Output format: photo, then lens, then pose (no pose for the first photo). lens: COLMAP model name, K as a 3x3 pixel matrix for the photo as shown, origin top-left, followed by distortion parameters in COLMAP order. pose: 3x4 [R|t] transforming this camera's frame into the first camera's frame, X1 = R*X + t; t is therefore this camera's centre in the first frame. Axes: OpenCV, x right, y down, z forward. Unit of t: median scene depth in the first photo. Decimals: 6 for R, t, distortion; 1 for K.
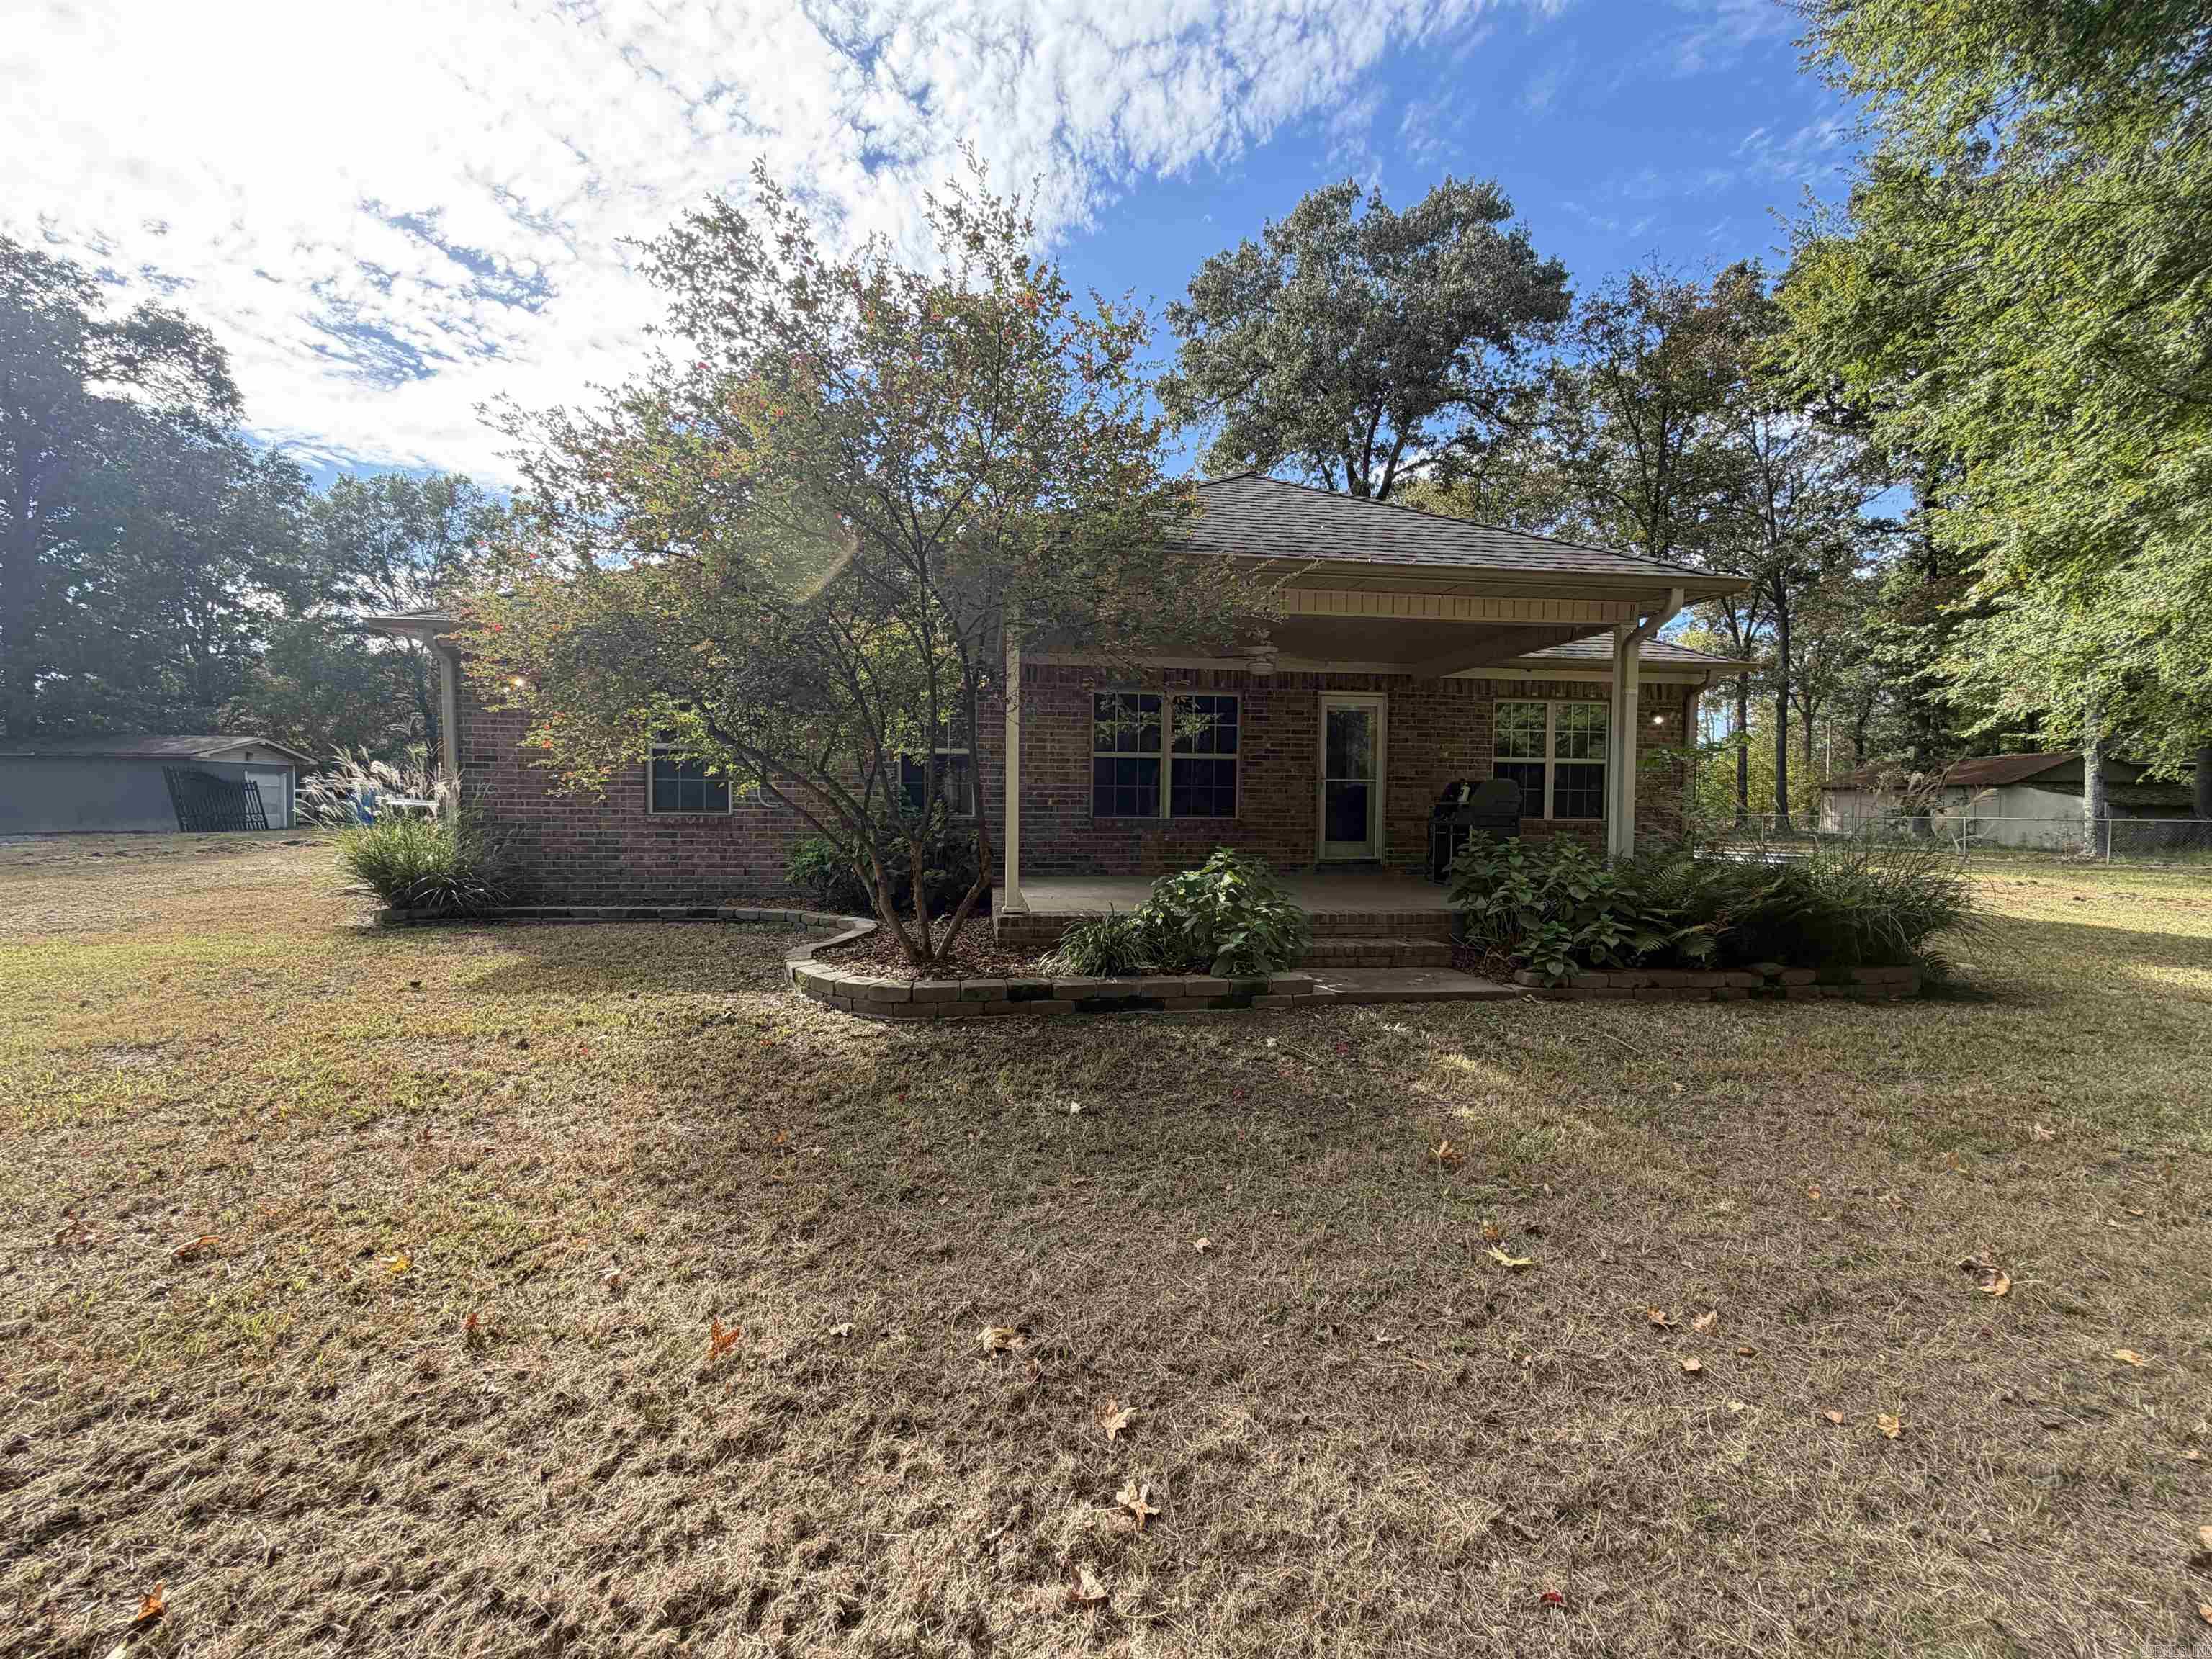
lens RADIAL K [[888.1, 0, 1106.0], [0, 888.1, 829.5], [0, 0, 1]] dist [-0.000194, -0.000015]
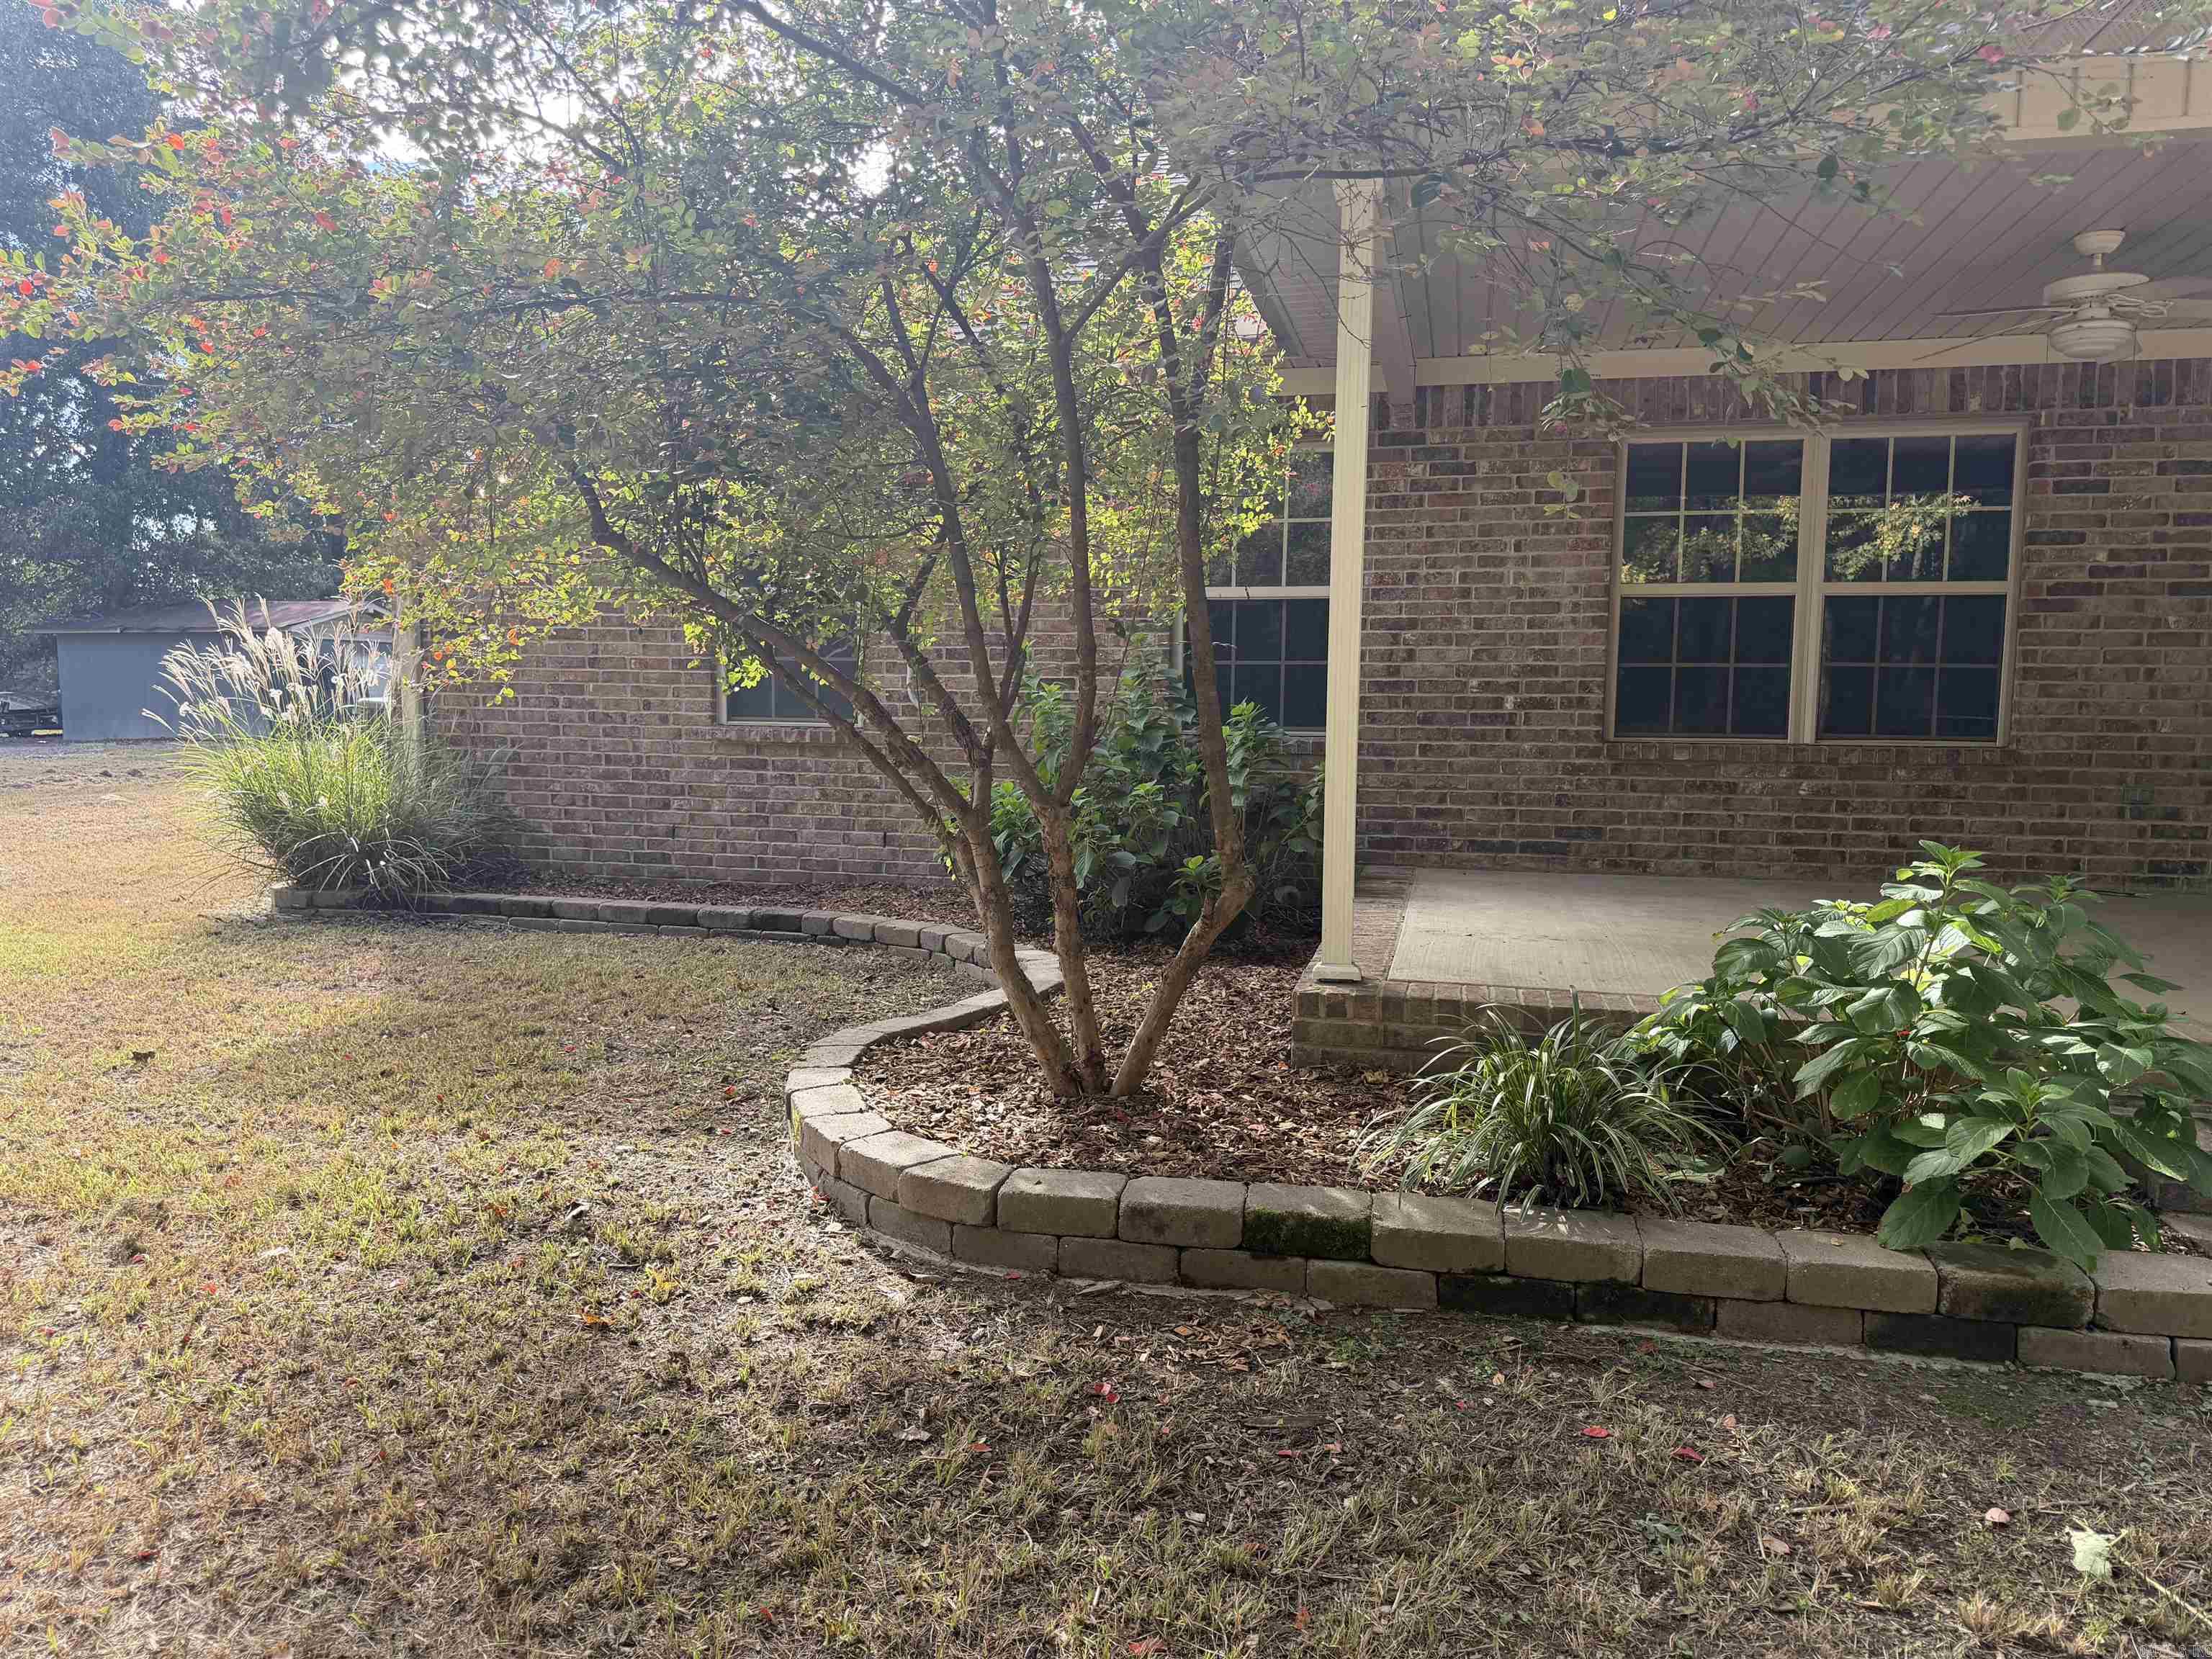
lens RADIAL K [[1575.7, 0, 1106.0], [0, 1575.7, 829.5], [0, 0, 1]] dist [0.003601, -0.000545]
pose [[0.931985, 0.032450, -0.361042, 0.055351], [-0.013947, 0.998458, 0.053738, -0.011205], [0.362229, -0.045048, 0.931000, 0.349415]]
